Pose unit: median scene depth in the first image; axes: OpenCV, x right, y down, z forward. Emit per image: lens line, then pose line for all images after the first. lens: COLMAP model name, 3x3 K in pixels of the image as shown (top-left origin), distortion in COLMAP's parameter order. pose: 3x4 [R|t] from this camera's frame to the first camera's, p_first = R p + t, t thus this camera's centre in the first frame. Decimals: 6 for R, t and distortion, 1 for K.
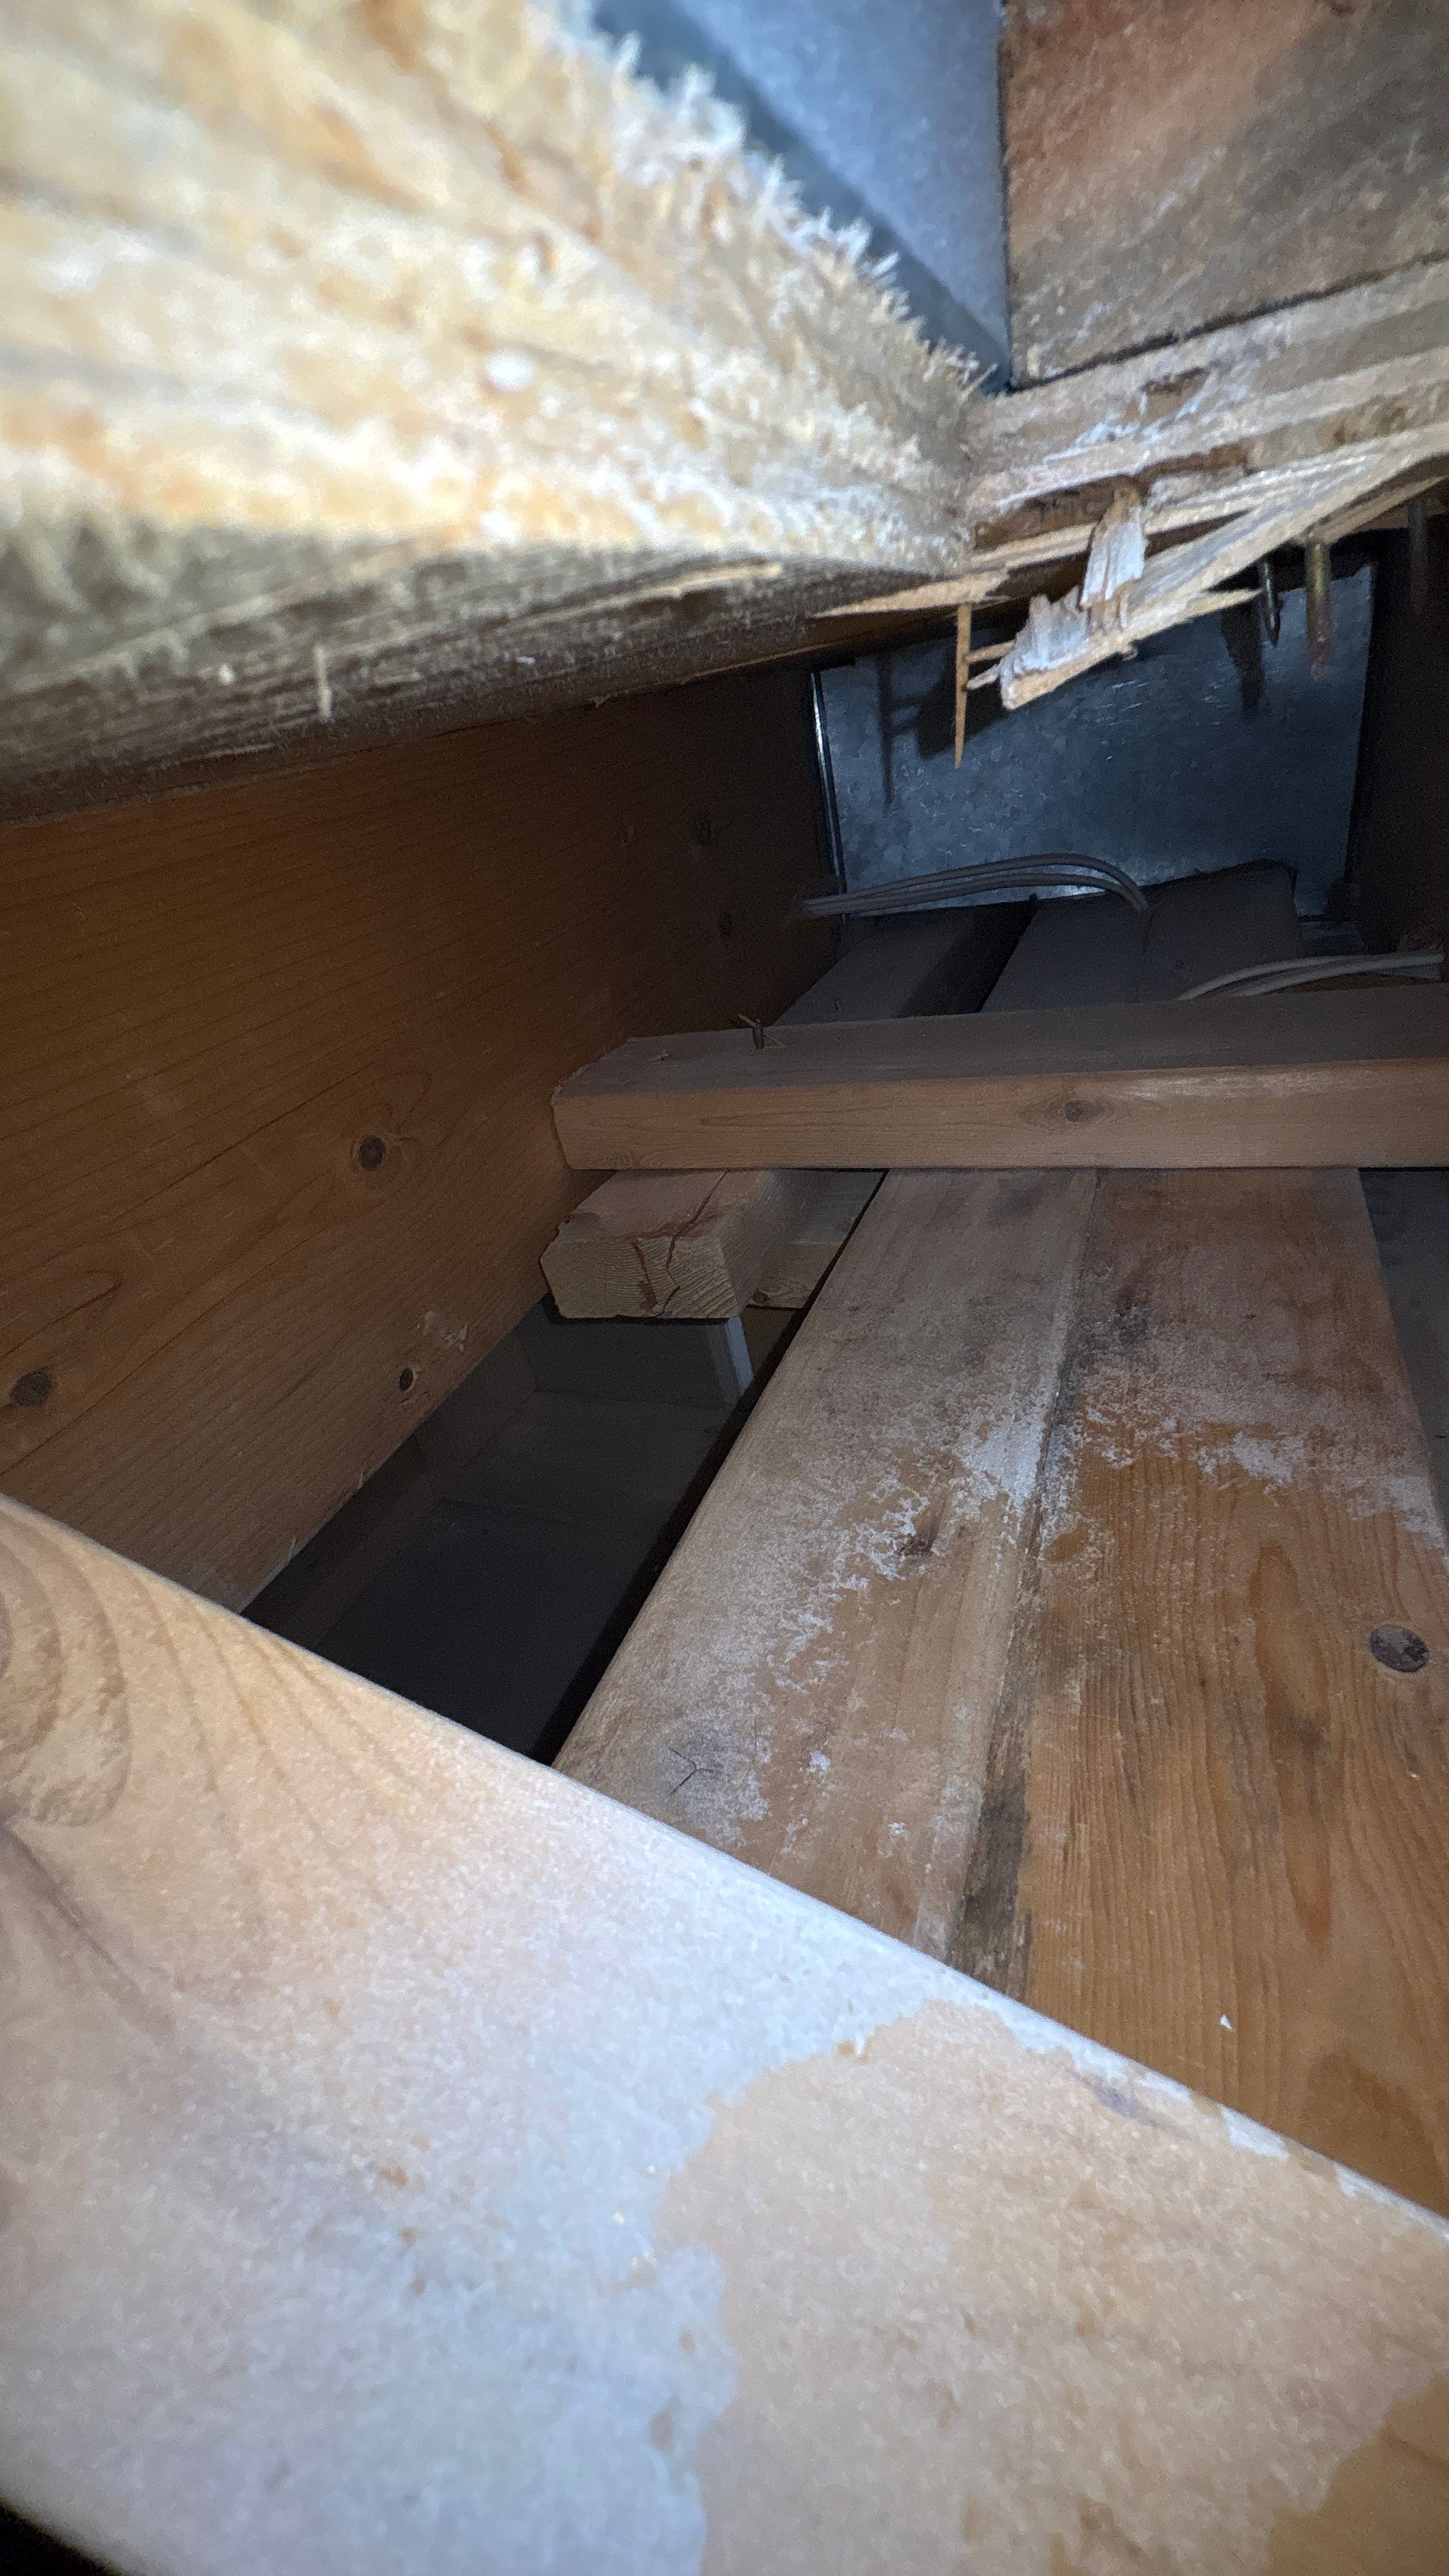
lens RADIAL K [[1034.0, 0, 724.5], [0, 1034.0, 1288.0], [0, 0, 1]] dist [0.000678, -0.000078]
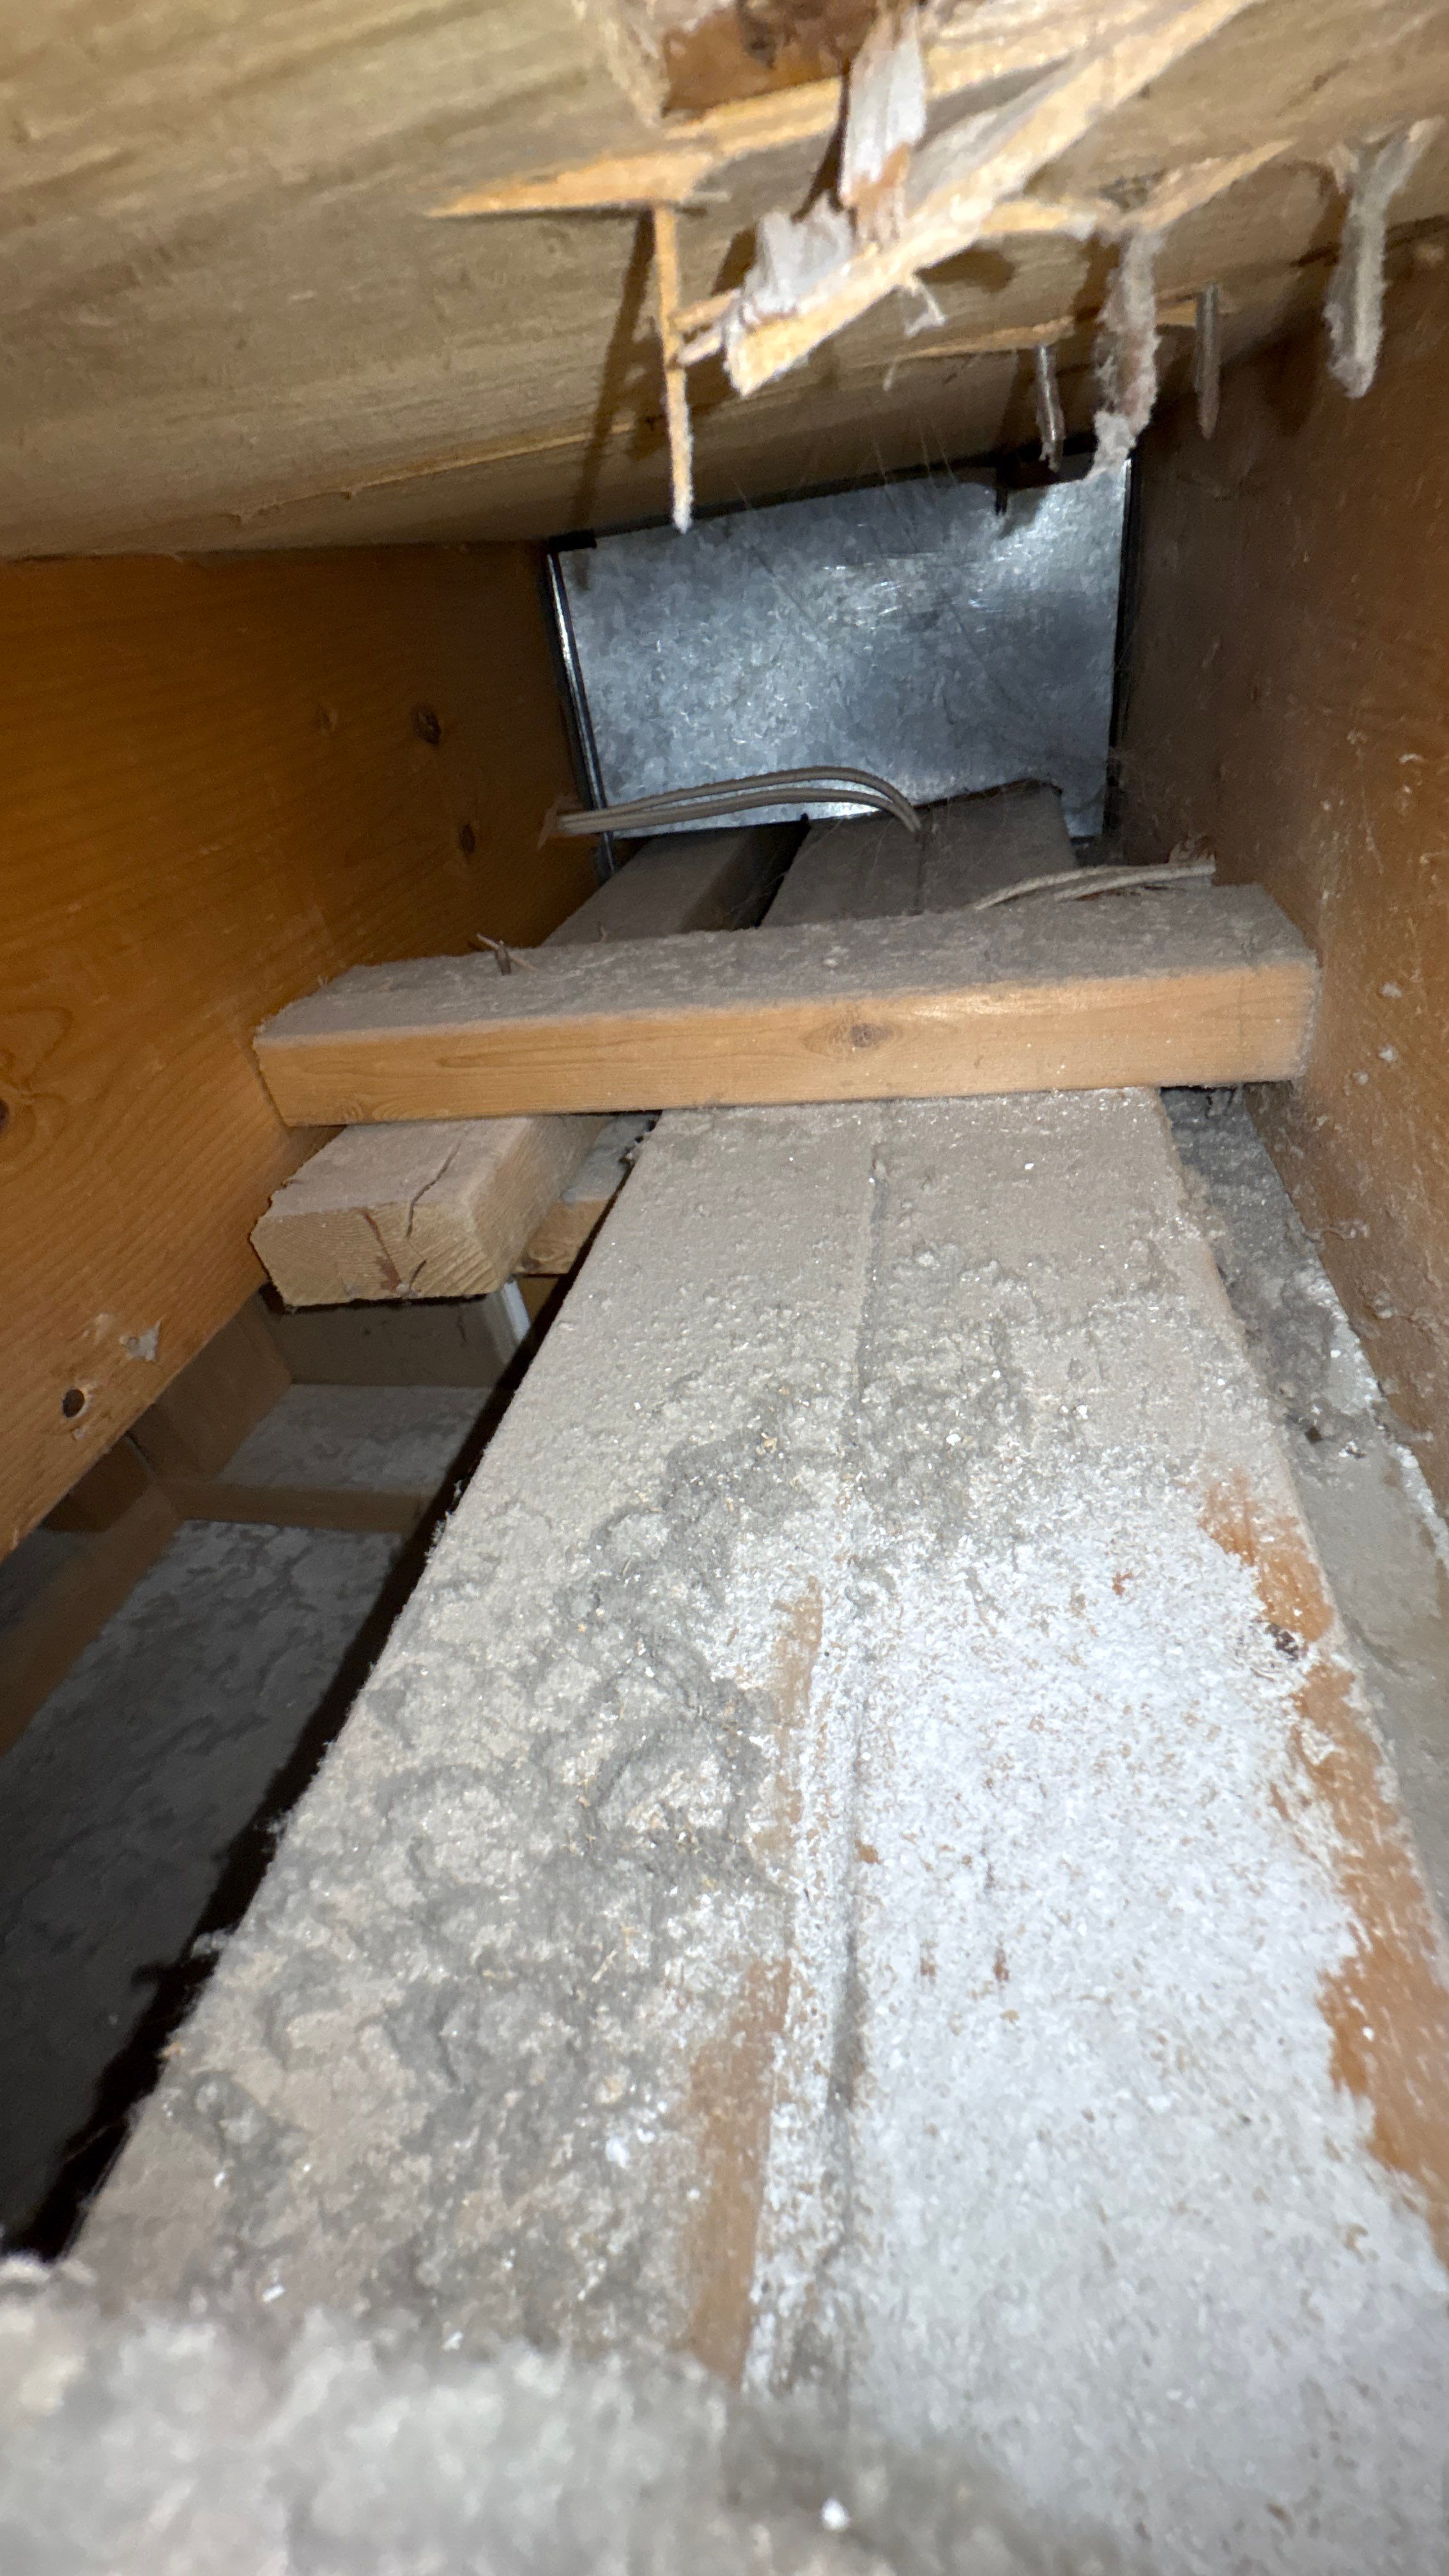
lens RADIAL K [[1034.0, 0, 724.5], [0, 1034.0, 1288.0], [0, 0, 1]] dist [0.000678, -0.000078]
pose [[0.980044, -0.073277, 0.184784, 0.034377], [0.063956, 0.996385, 0.055915, -0.009372], [-0.188213, -0.042981, 0.981187, 0.112825]]
